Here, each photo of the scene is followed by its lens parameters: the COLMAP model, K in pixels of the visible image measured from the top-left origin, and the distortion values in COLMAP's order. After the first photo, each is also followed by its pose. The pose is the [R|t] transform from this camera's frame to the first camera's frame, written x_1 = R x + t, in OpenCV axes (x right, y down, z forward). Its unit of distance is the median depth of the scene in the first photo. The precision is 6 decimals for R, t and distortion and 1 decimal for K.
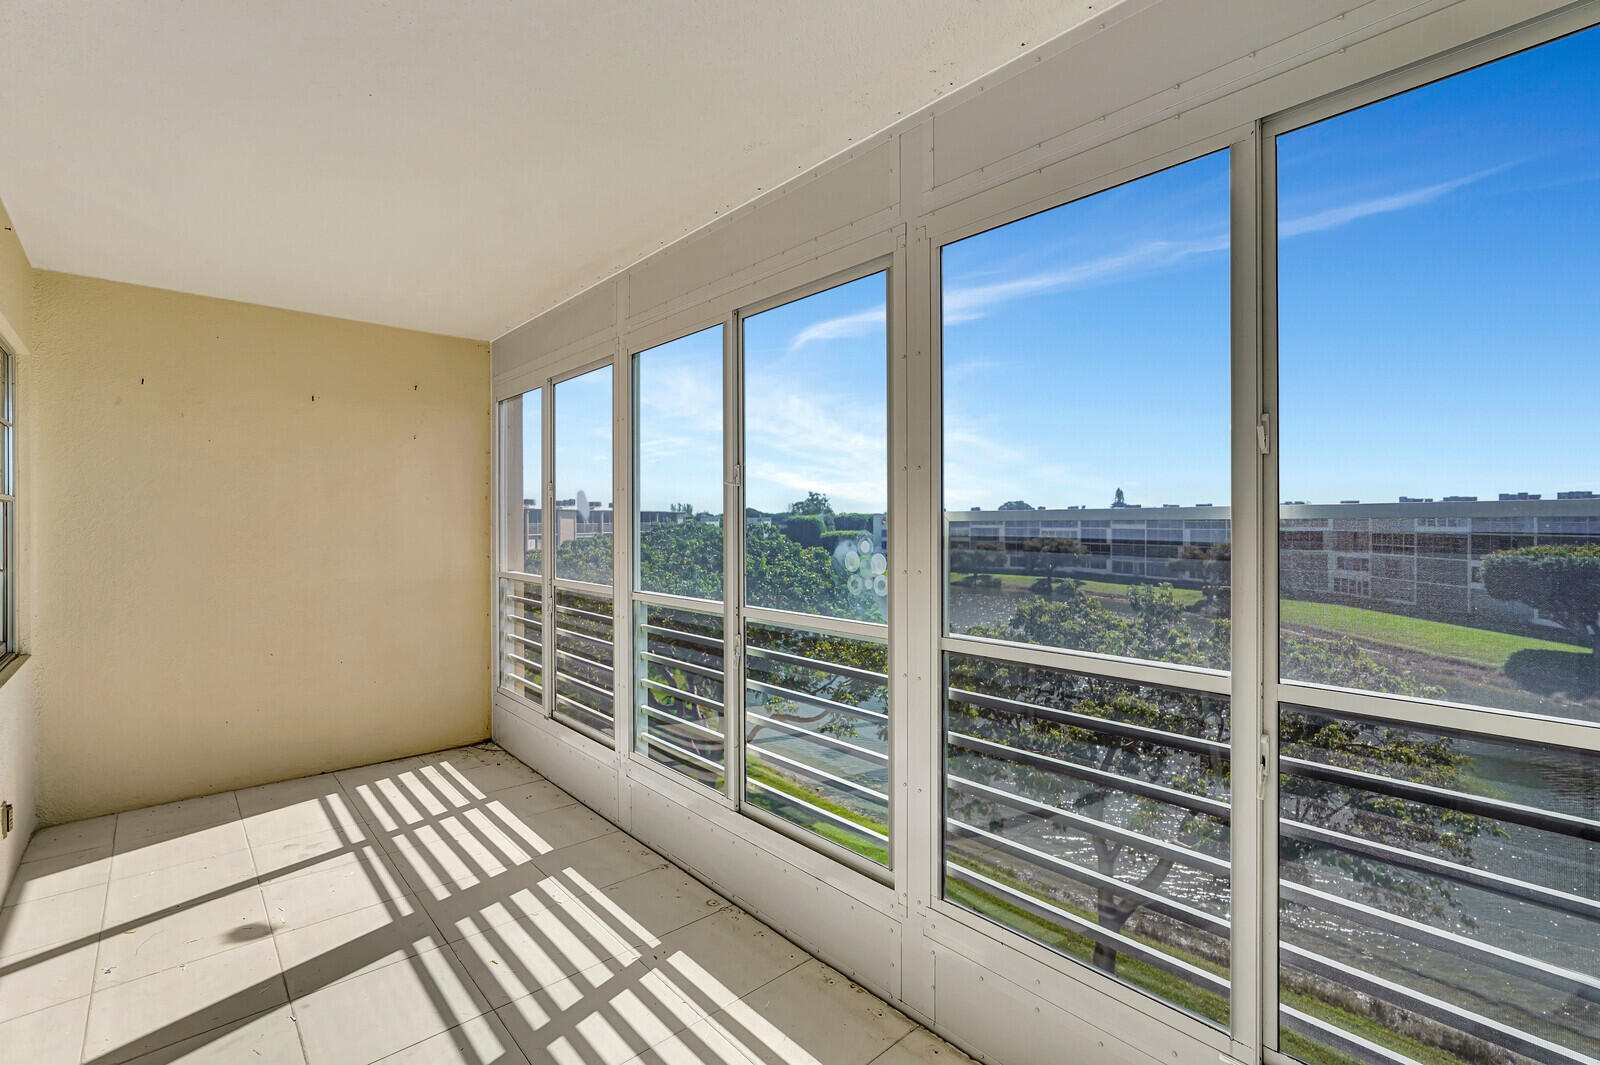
lens RADIAL K [[713.3, 0, 808.5], [0, 713.3, 520.8], [0, 0, 1]] dist [-0.008744, 0.003691]
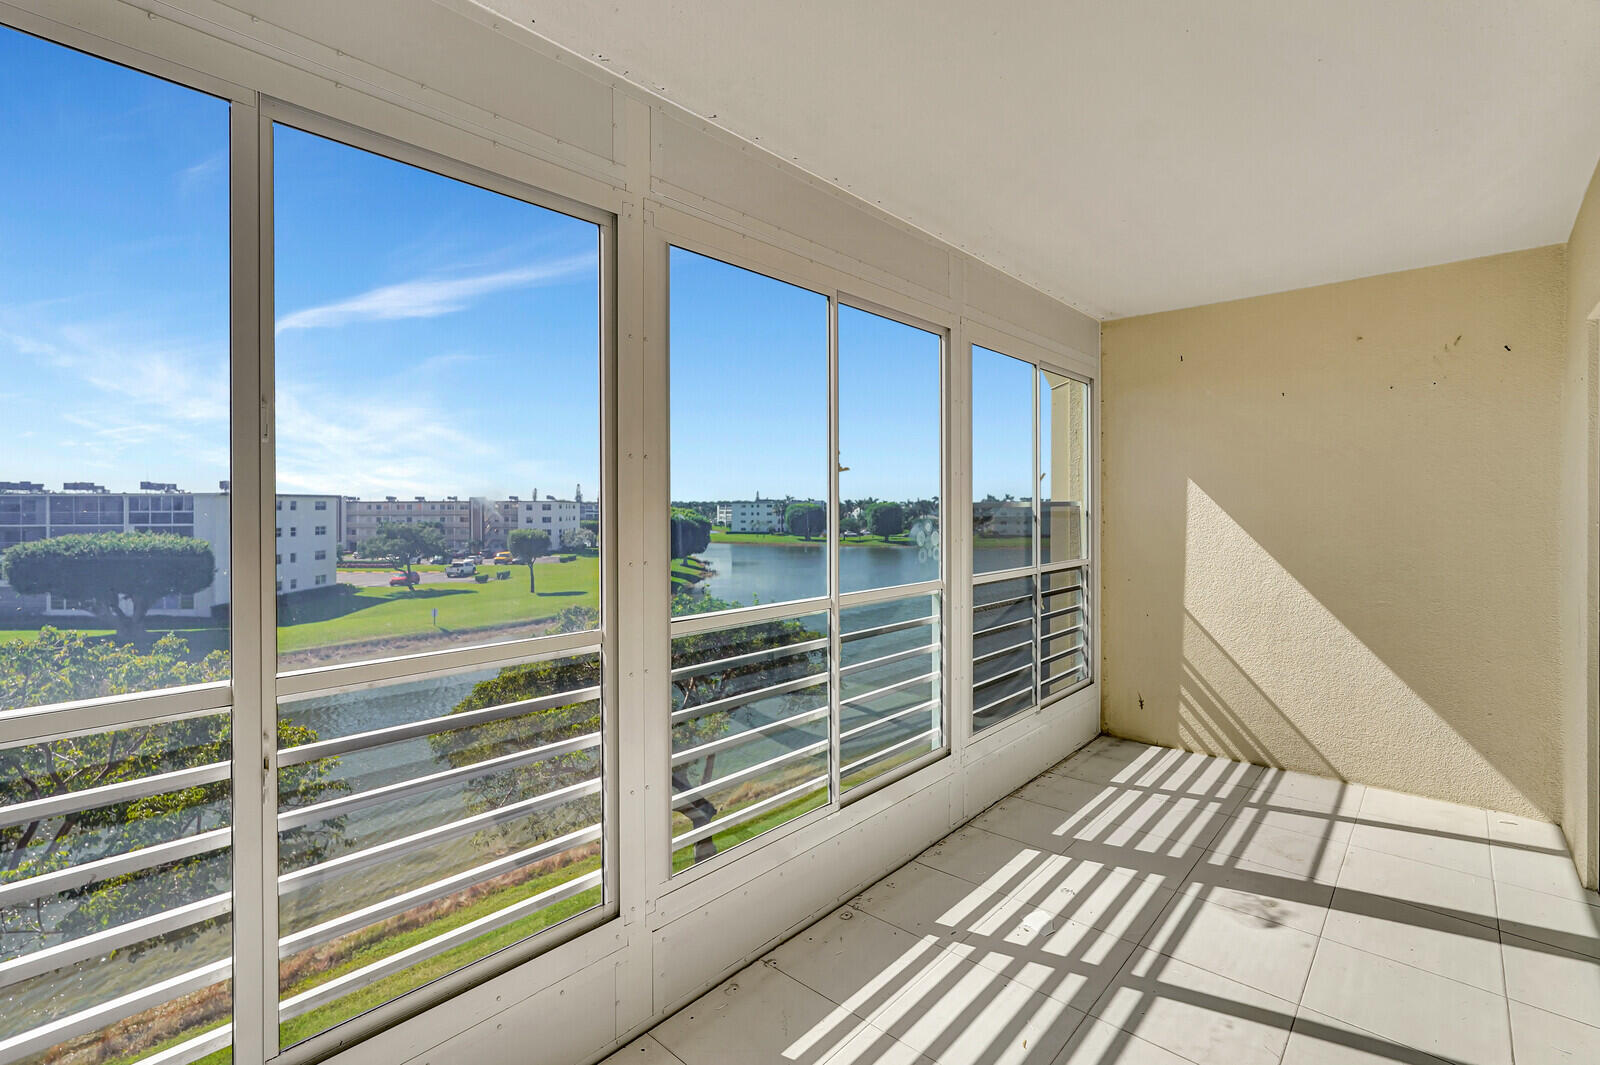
lens RADIAL K [[713.3, 0, 799.3], [0, 713.3, 533.3], [0, 0, 1]] dist [-0.008744, 0.003691]
pose [[-0.090854, -0.030067, 0.995410, -1.273454], [-0.001966, 0.999548, 0.030012, 0.008747], [-0.995862, 0.000770, -0.090872, 1.395221]]
